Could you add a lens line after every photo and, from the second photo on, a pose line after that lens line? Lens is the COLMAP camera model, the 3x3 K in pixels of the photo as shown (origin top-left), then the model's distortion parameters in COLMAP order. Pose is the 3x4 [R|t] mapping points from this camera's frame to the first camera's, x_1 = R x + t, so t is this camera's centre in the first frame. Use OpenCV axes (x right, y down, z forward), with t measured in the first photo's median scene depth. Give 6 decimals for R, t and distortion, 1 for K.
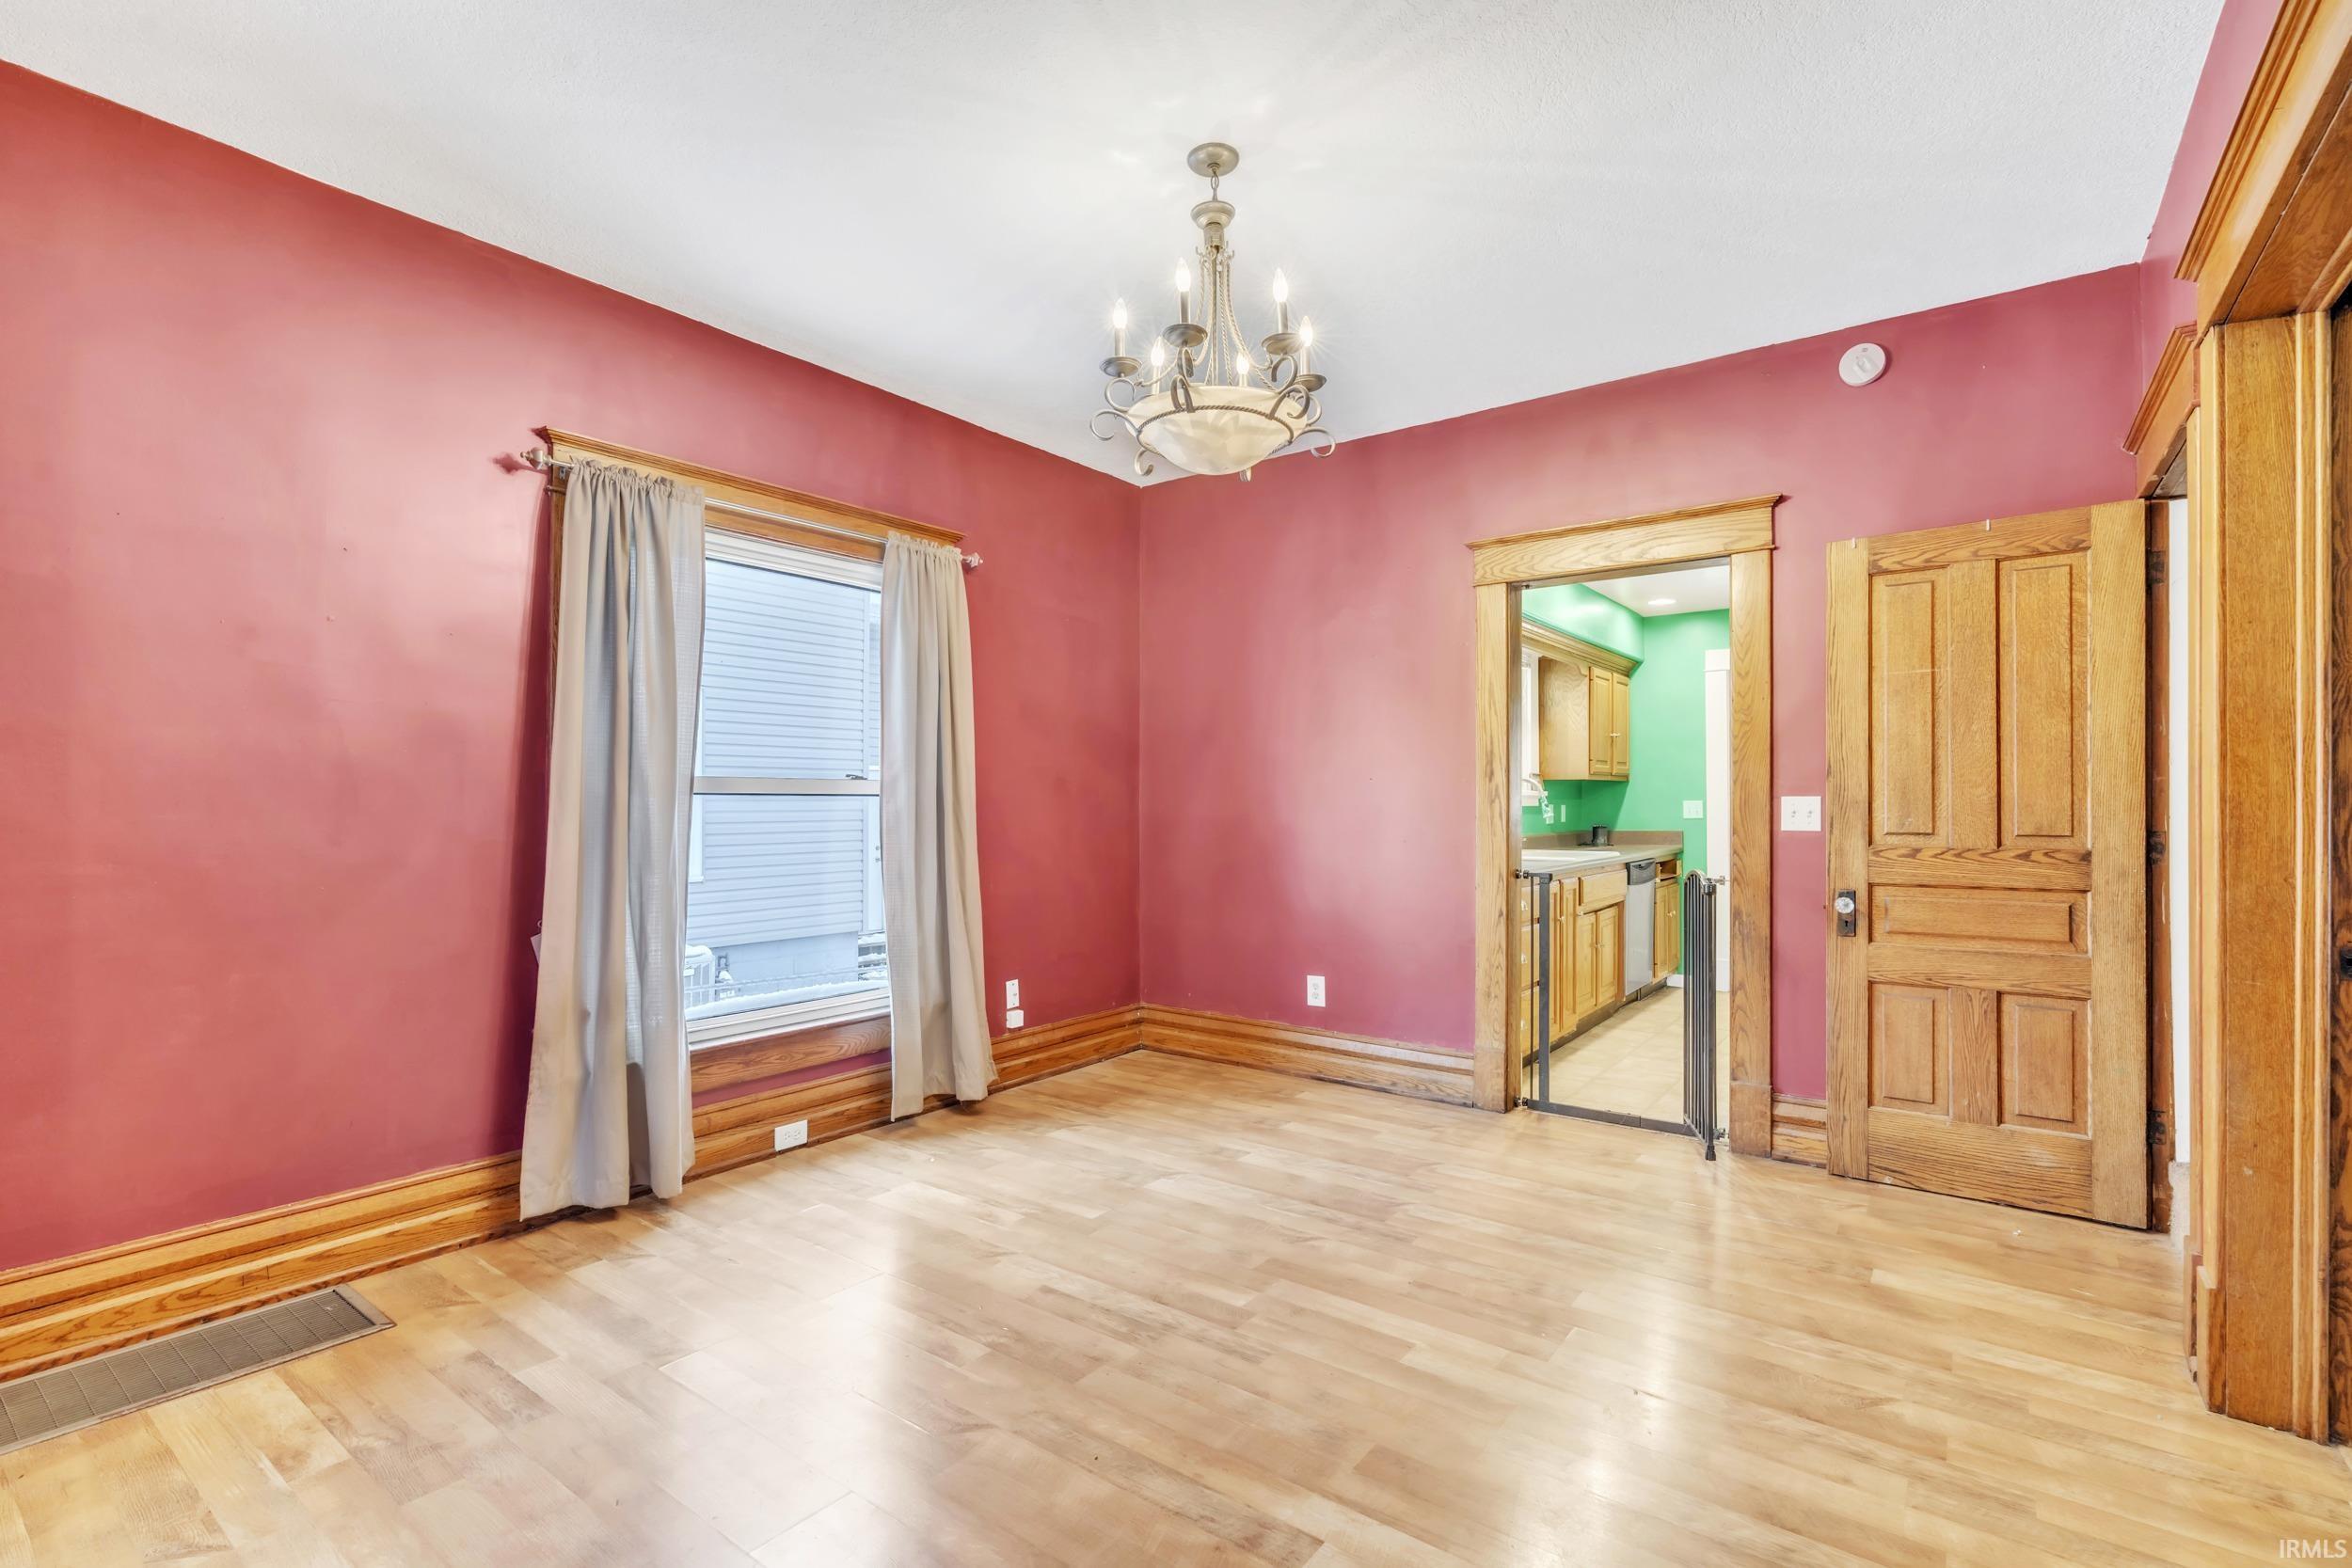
lens RADIAL K [[1060.6, 0, 1183.9], [0, 1060.6, 799.5], [0, 0, 1]] dist [-0.009281, 0.000456]
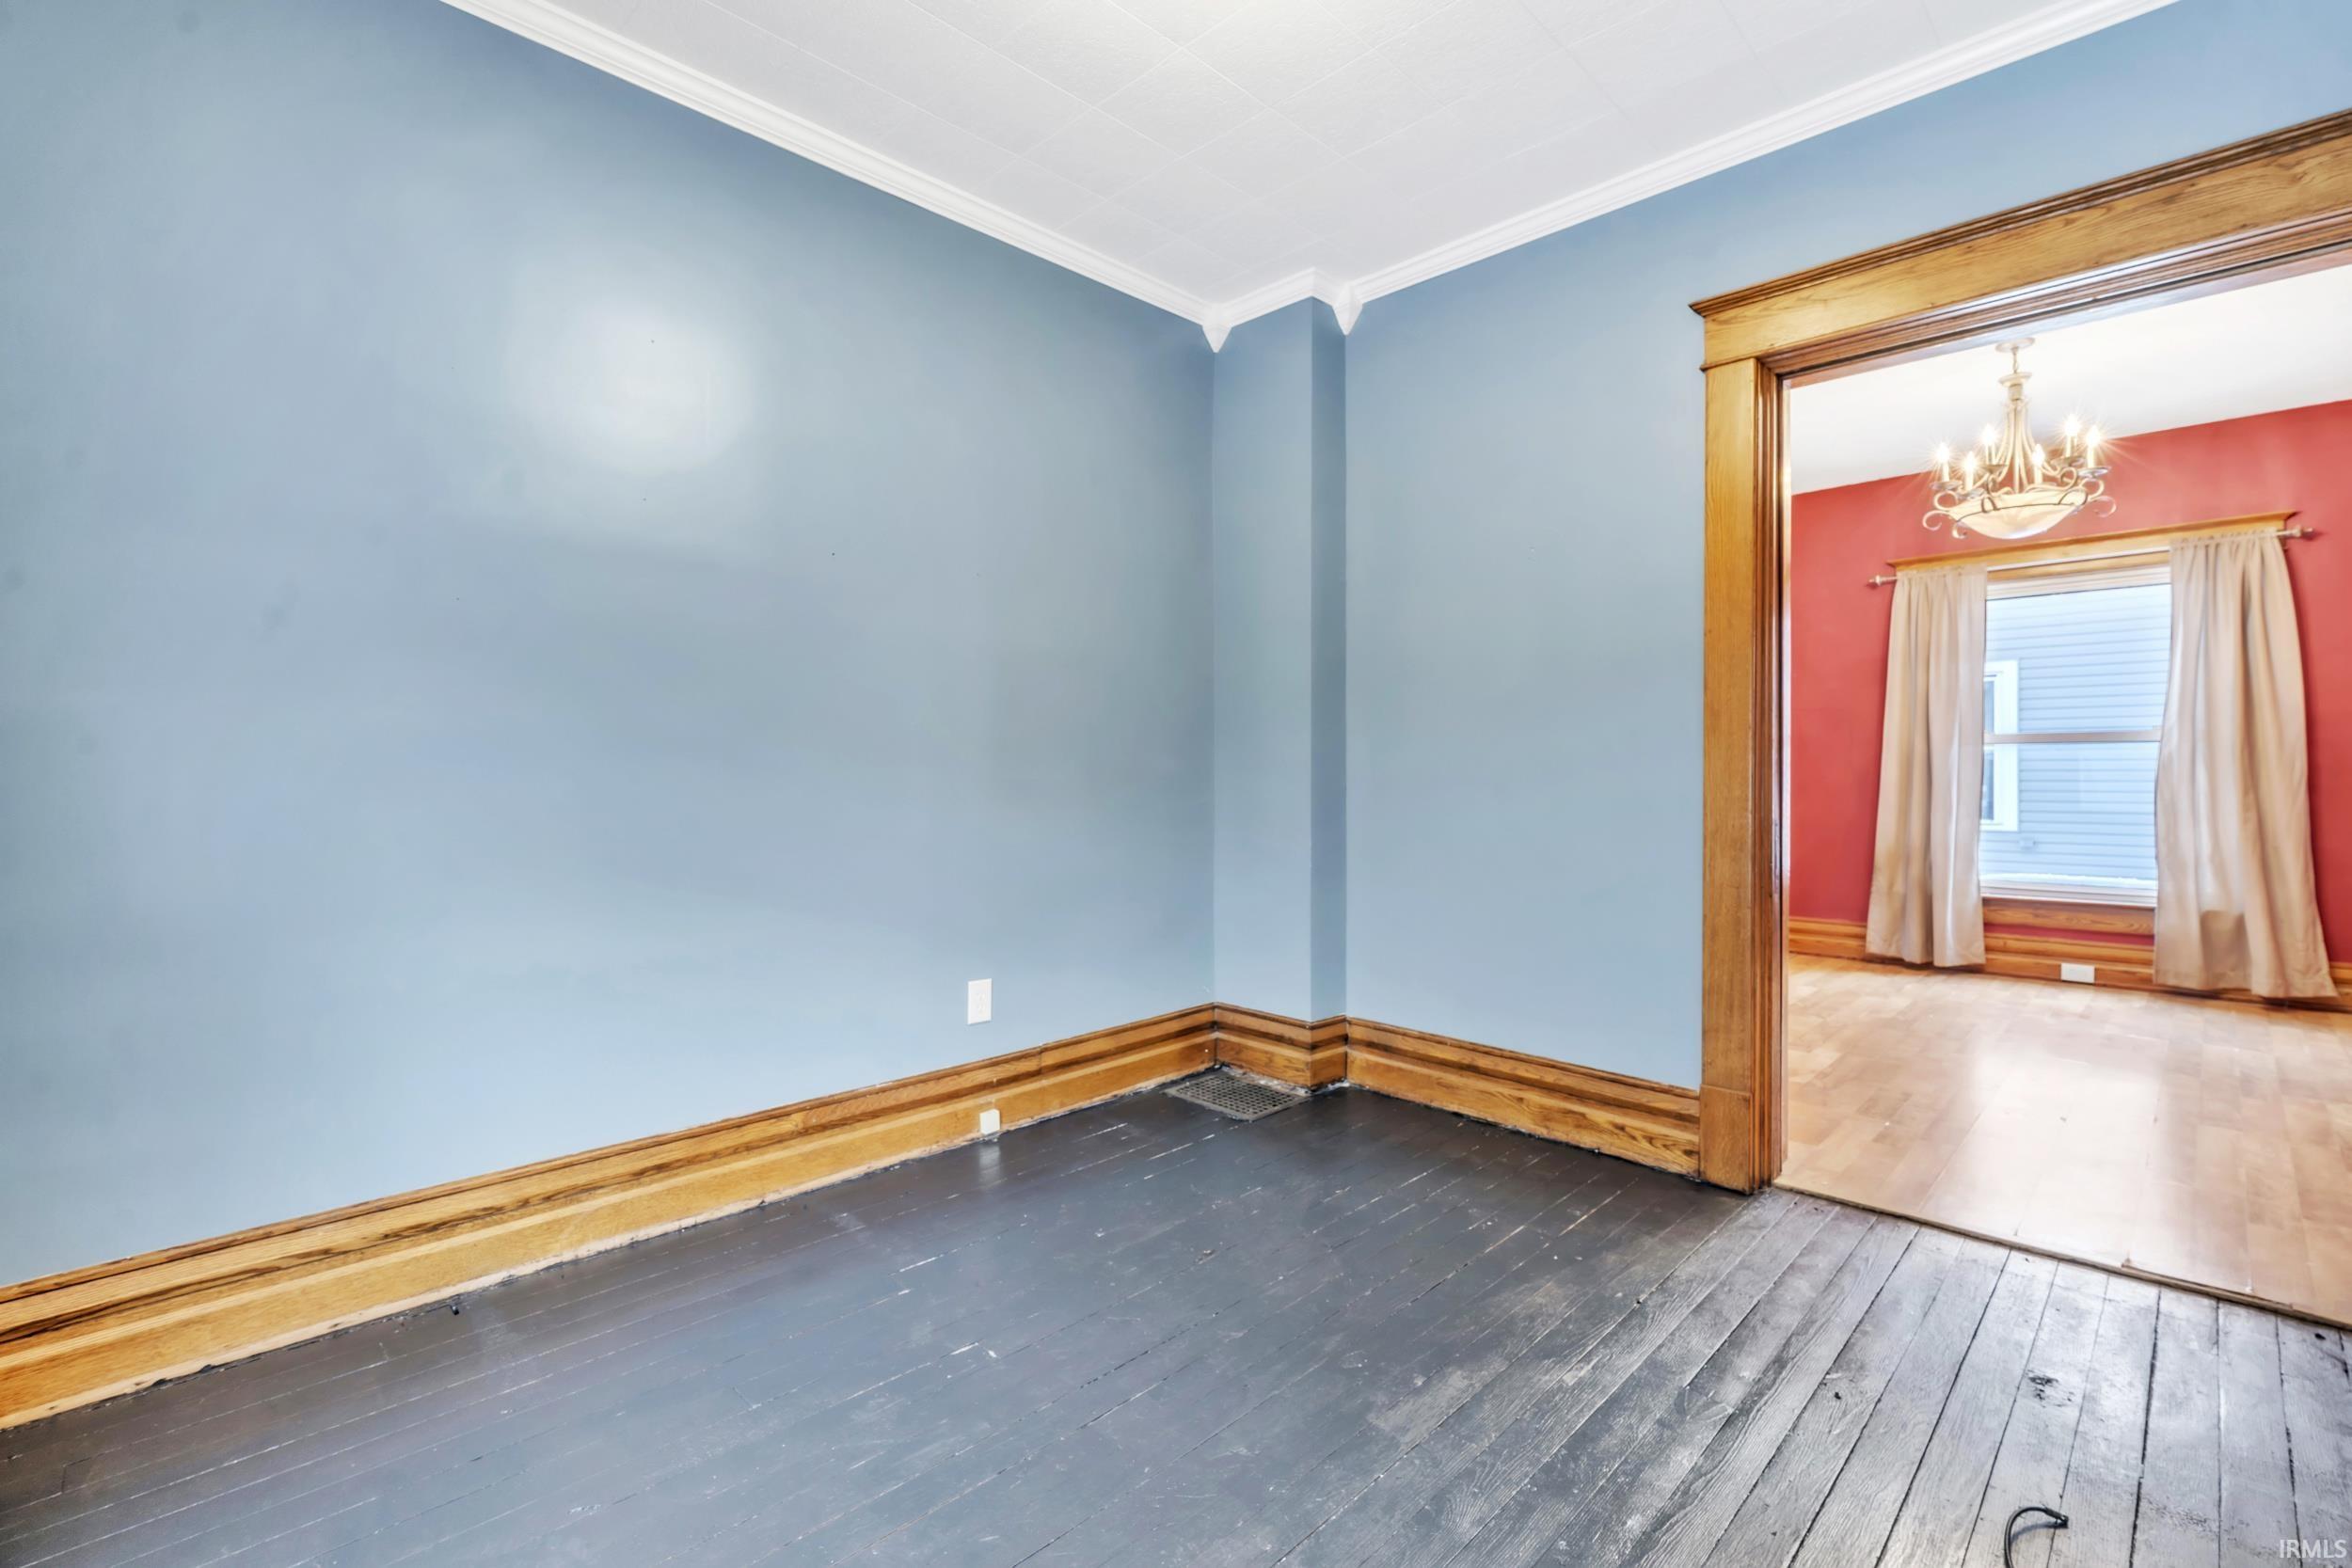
lens RADIAL K [[1031.9, 0, 1176.0], [0, 1031.9, 784.0], [0, 0, 1]] dist [-0.001128, -0.000187]
pose [[-0.151472, 0.014986, -0.988348, 1.257702], [0.008753, 0.999866, 0.013819, 0.023009], [0.988423, -0.006558, -0.151583, -0.024221]]
